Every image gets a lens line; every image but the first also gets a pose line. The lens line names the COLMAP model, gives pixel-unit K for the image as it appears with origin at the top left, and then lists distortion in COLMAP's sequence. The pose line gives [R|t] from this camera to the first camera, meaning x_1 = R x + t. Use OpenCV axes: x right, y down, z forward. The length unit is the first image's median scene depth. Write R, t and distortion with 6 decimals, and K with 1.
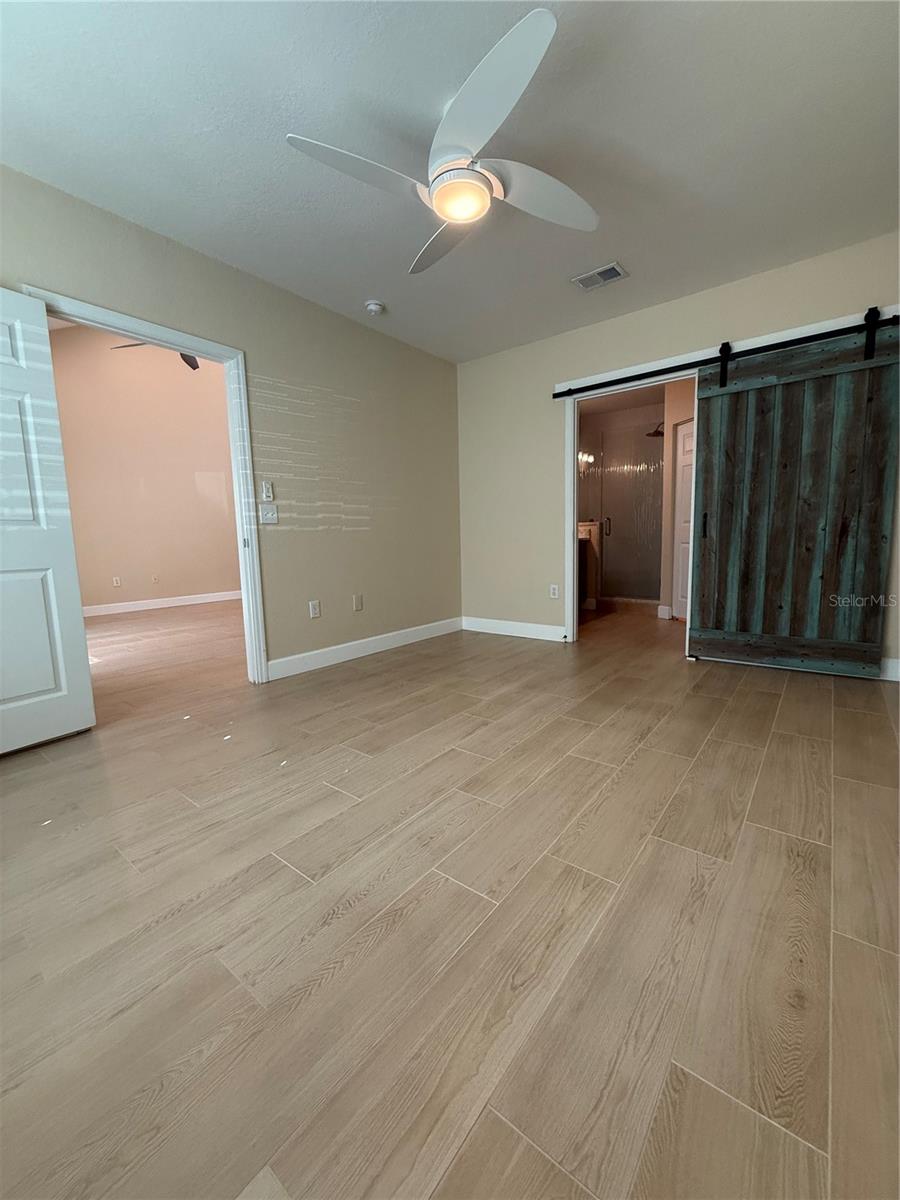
lens RADIAL K [[479.8, 0, 449.6], [0, 479.8, 597.5], [0, 0, 1]] dist [-0.002494, 0.000809]
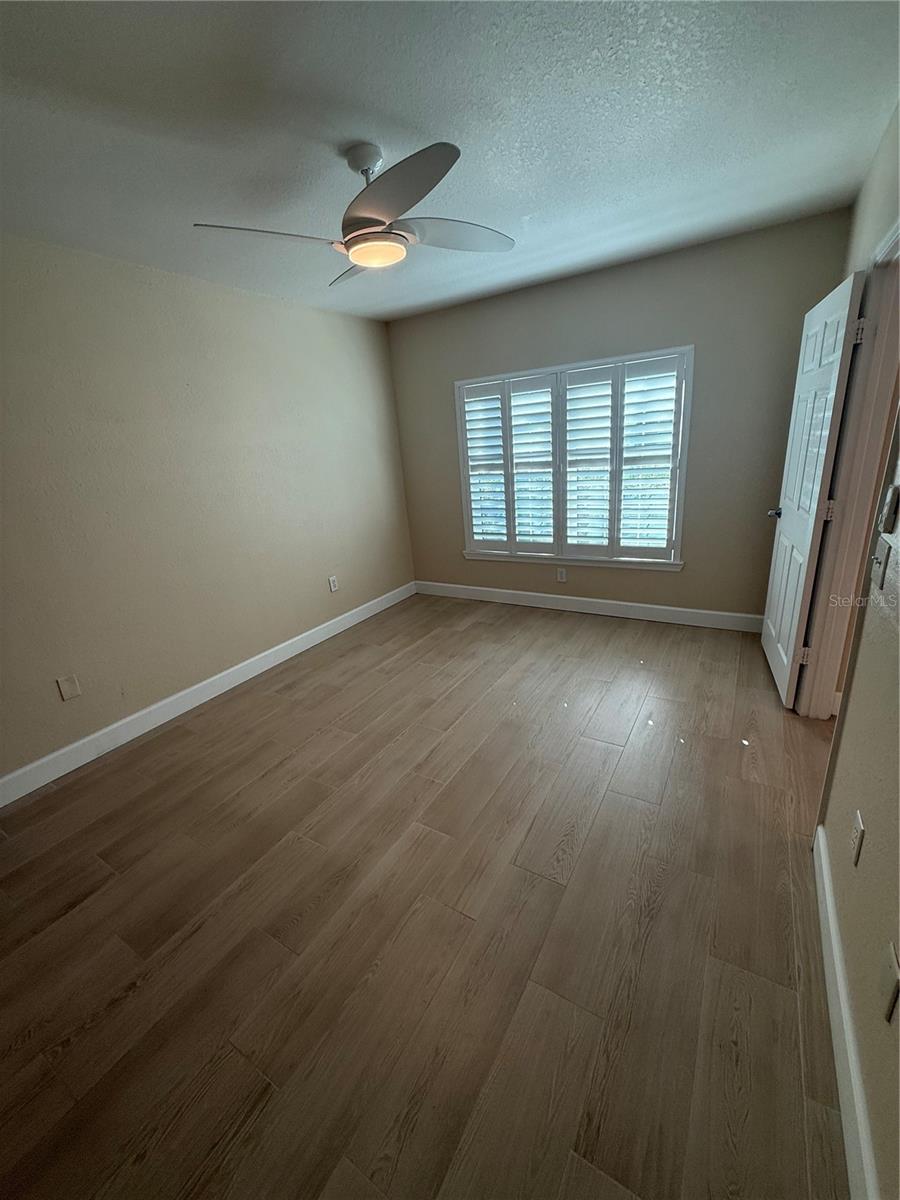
lens RADIAL K [[479.8, 0, 448.4], [0, 479.8, 598.8], [0, 0, 1]] dist [-0.002494, 0.000809]
pose [[-0.987897, 0.133373, -0.079196, 0.054773], [0.086879, 0.898730, 0.429809, -0.561586], [0.128500, 0.417726, -0.899440, 2.095691]]
